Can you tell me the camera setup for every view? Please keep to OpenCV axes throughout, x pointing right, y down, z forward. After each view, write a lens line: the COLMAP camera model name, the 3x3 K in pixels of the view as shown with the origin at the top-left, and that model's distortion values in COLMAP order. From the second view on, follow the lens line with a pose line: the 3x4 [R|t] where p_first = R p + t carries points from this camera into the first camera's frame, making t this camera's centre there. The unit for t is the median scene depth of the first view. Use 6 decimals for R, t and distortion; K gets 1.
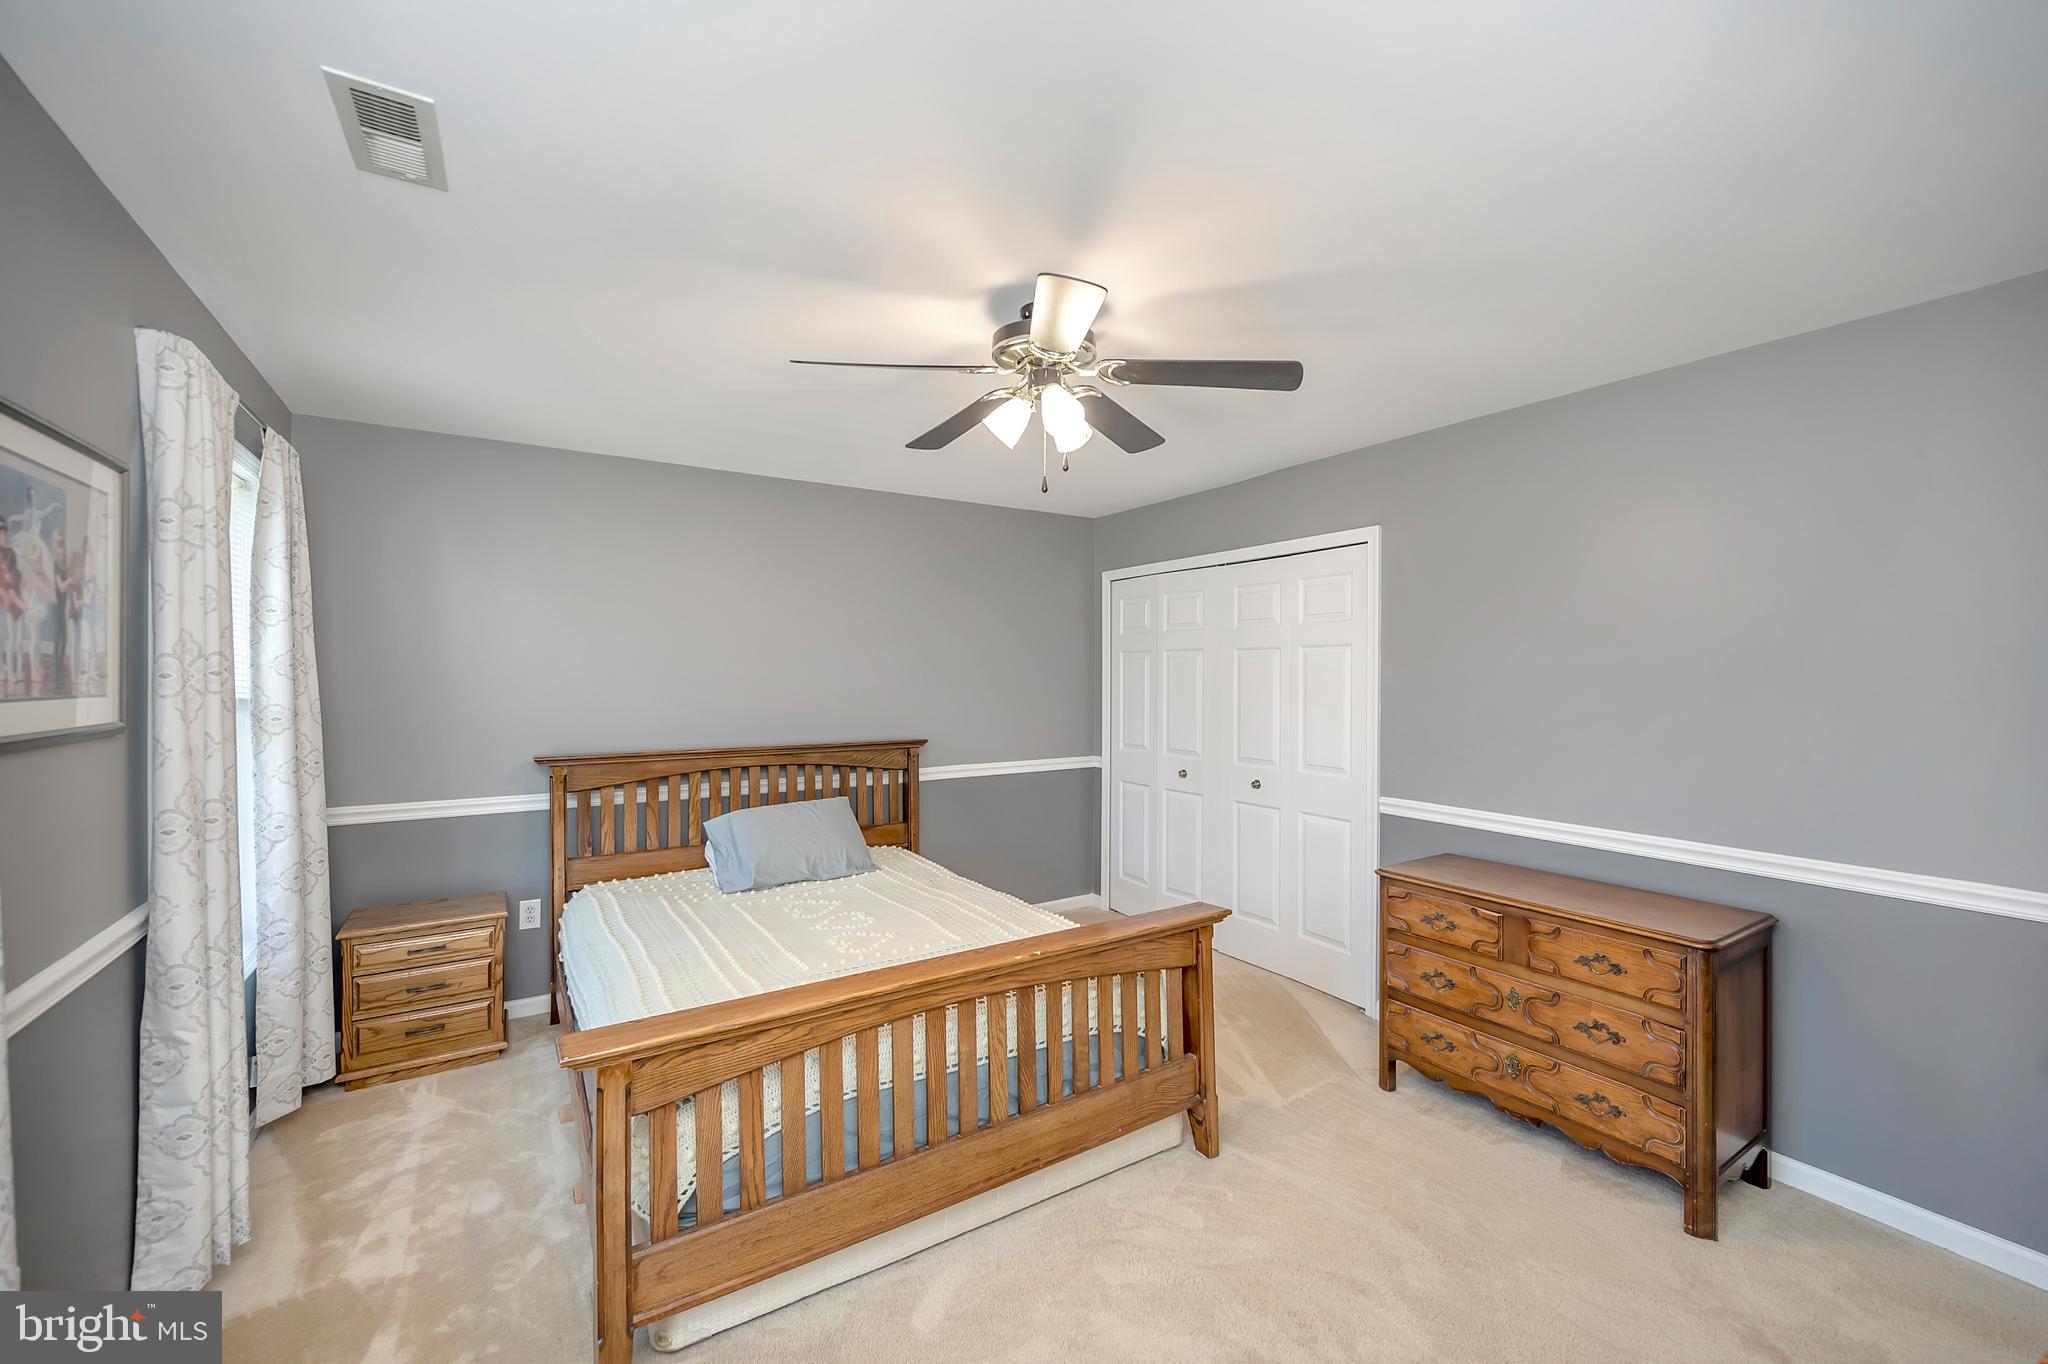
lens RADIAL K [[806.8, 0, 1024.0], [0, 806.8, 682.0], [0, 0, 1]] dist [-0.000267, 0.000003]
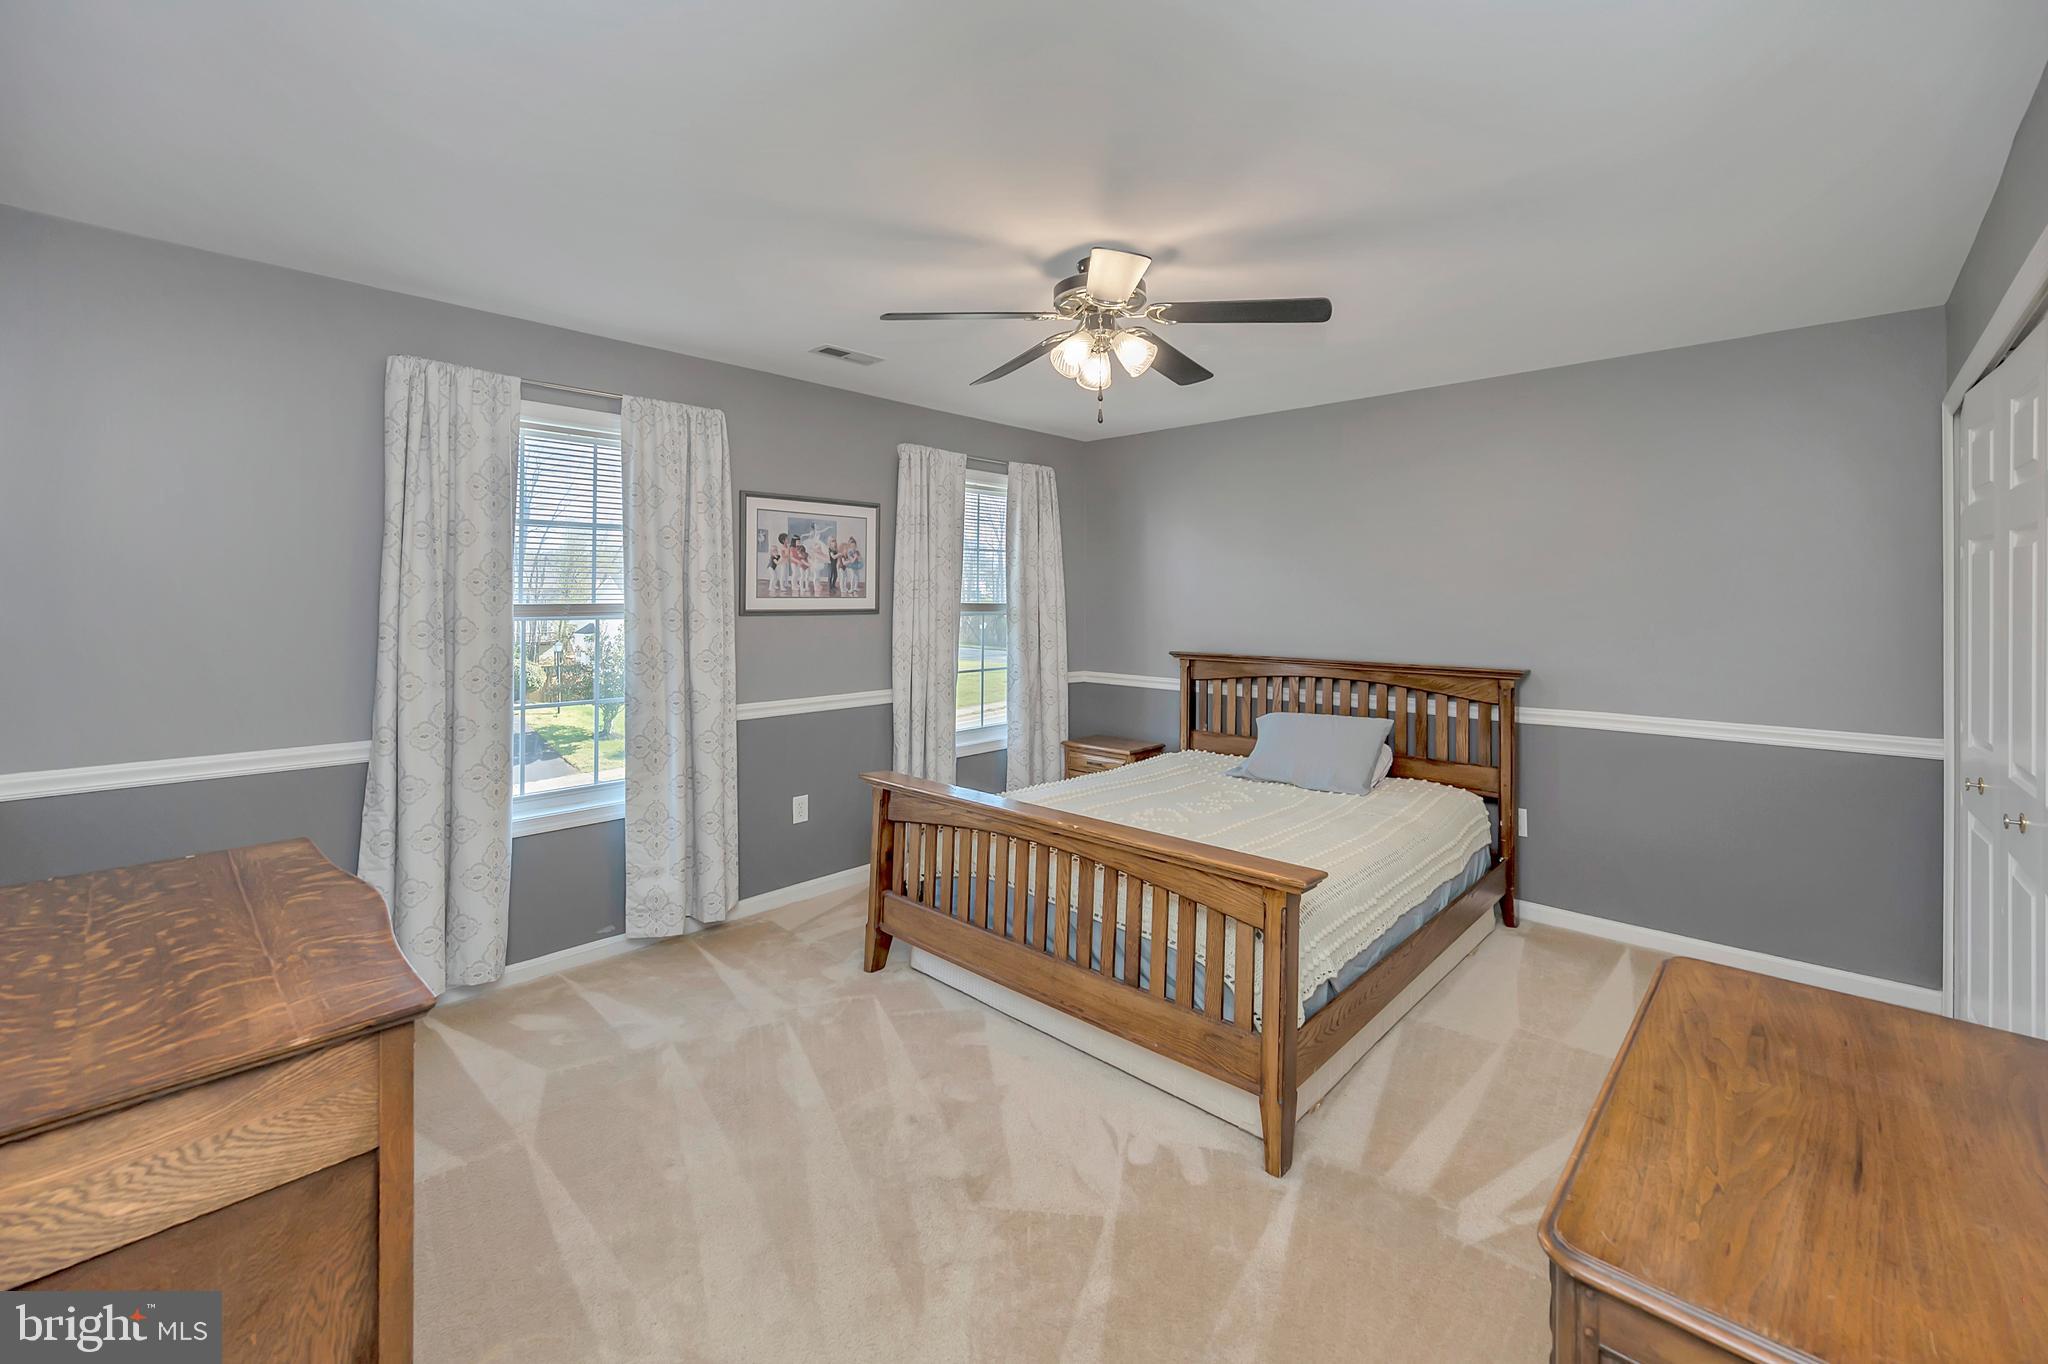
lens RADIAL K [[850.1, 0, 1029.4], [0, 850.1, 596.4], [0, 0, 1]] dist [-0.000112, -0.000438]
pose [[0.240038, -0.000378, -0.970763, 0.747904], [-0.013090, 0.999908, -0.003626, 0.007464], [0.970675, 0.013577, 0.240011, 0.404933]]
